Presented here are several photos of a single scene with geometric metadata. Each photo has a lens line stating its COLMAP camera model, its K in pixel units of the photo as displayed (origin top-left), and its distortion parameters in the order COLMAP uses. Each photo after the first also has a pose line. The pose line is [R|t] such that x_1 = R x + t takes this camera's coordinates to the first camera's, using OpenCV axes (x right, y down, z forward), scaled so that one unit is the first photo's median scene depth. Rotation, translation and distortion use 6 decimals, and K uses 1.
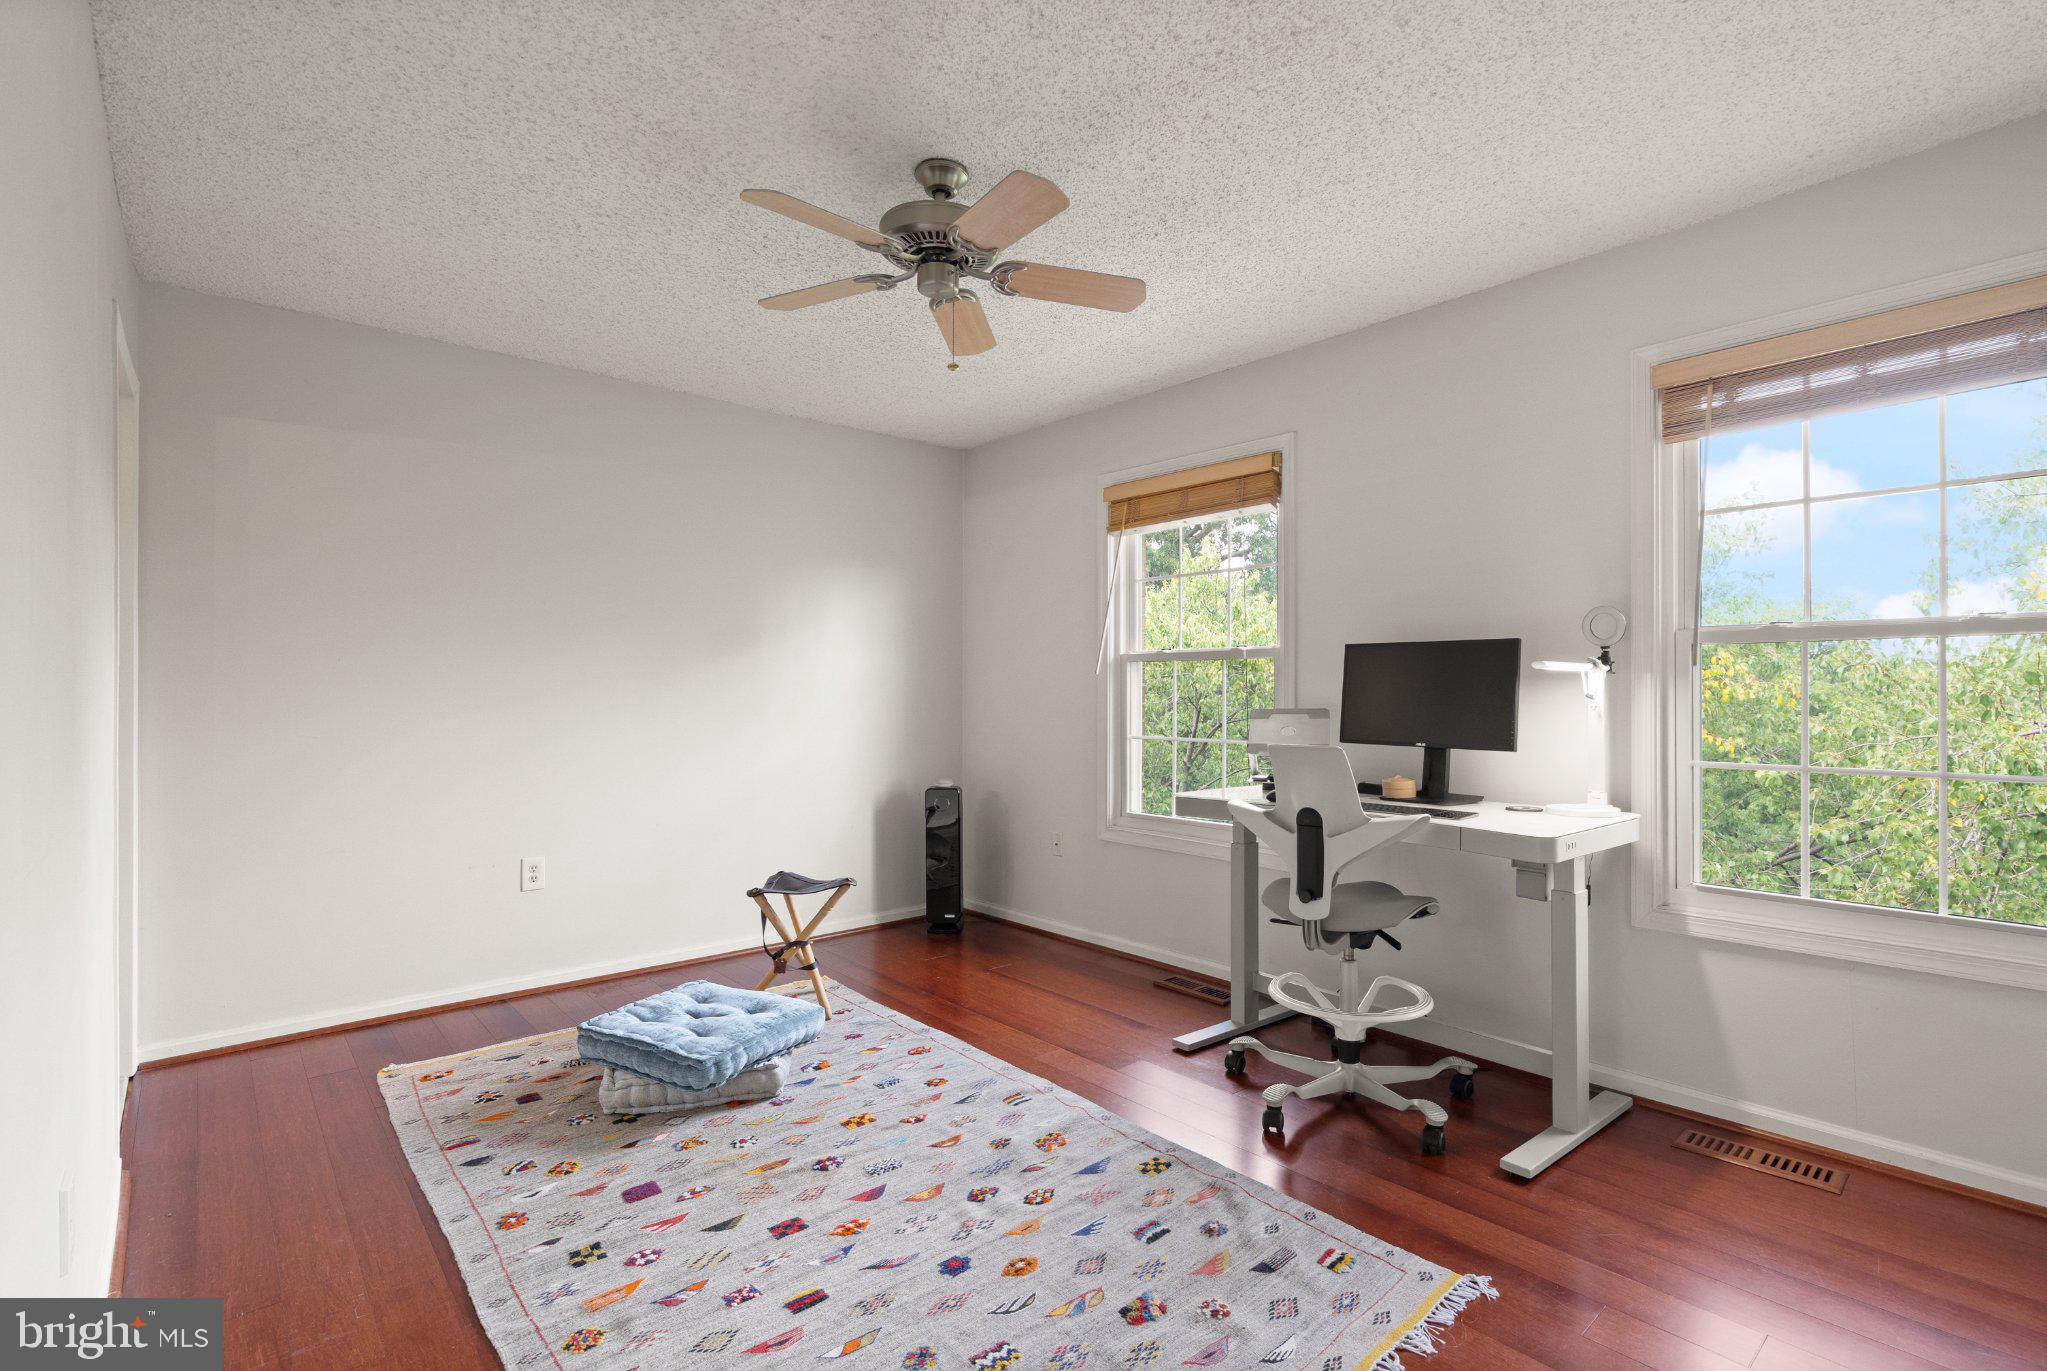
lens RADIAL K [[949.1, 0, 1024.4], [0, 949.1, 677.9], [0, 0, 1]] dist [-0.002002, 0.000298]
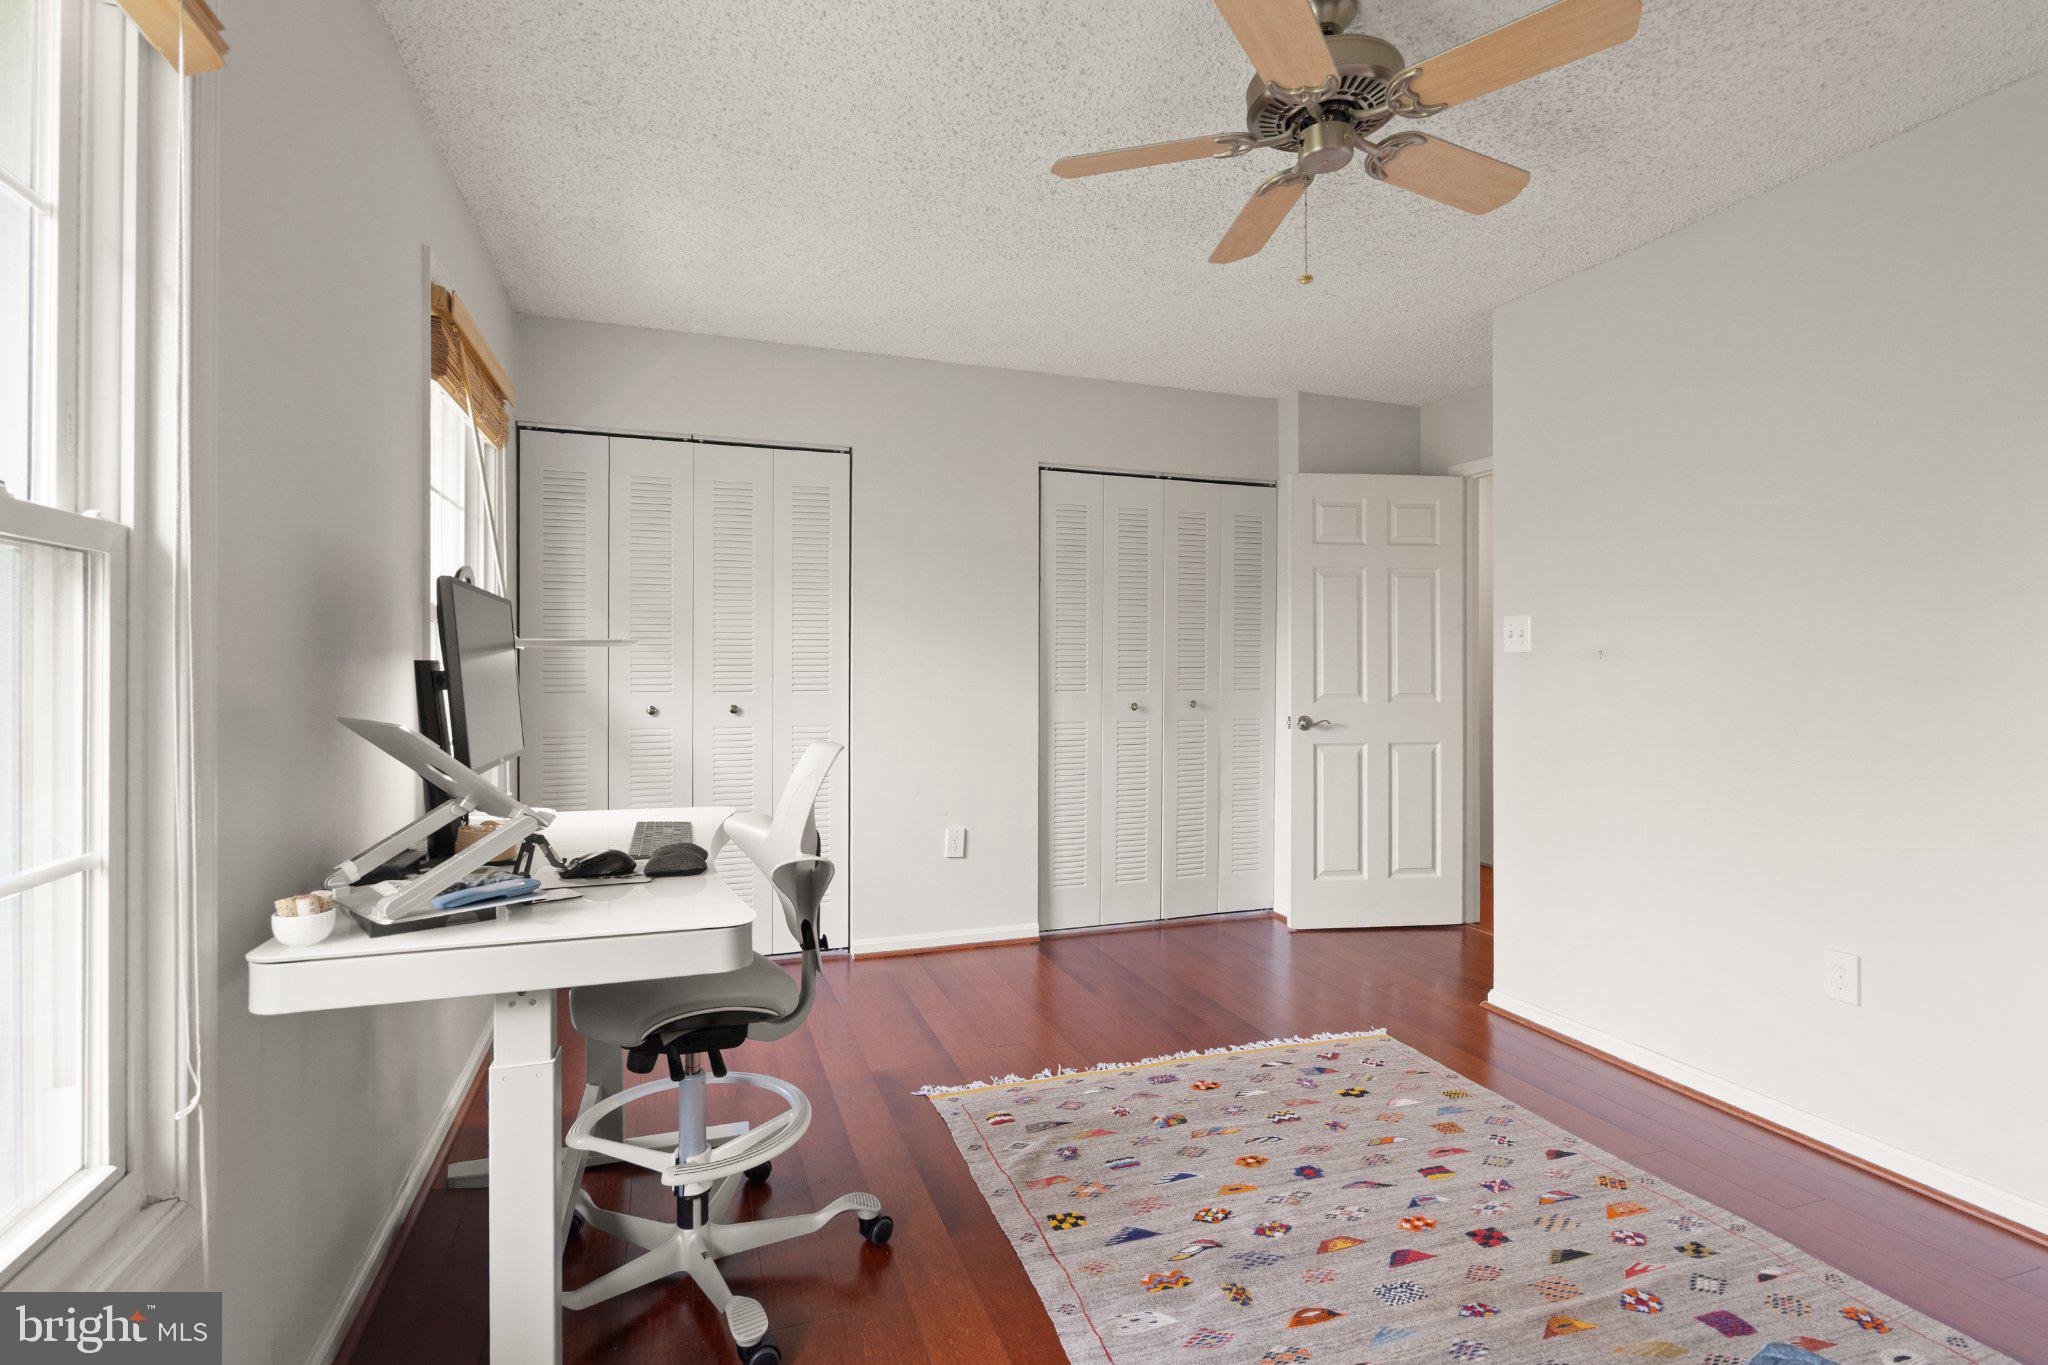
lens RADIAL K [[949.5, 0, 1024.9], [0, 949.5, 674.9], [0, 0, 1]] dist [-0.002002, 0.000298]
pose [[-0.926209, -0.000066, 0.377010, -0.184715], [-0.004271, 0.999938, -0.010317, 0.026657], [-0.376985, -0.011166, -0.926152, 2.153876]]
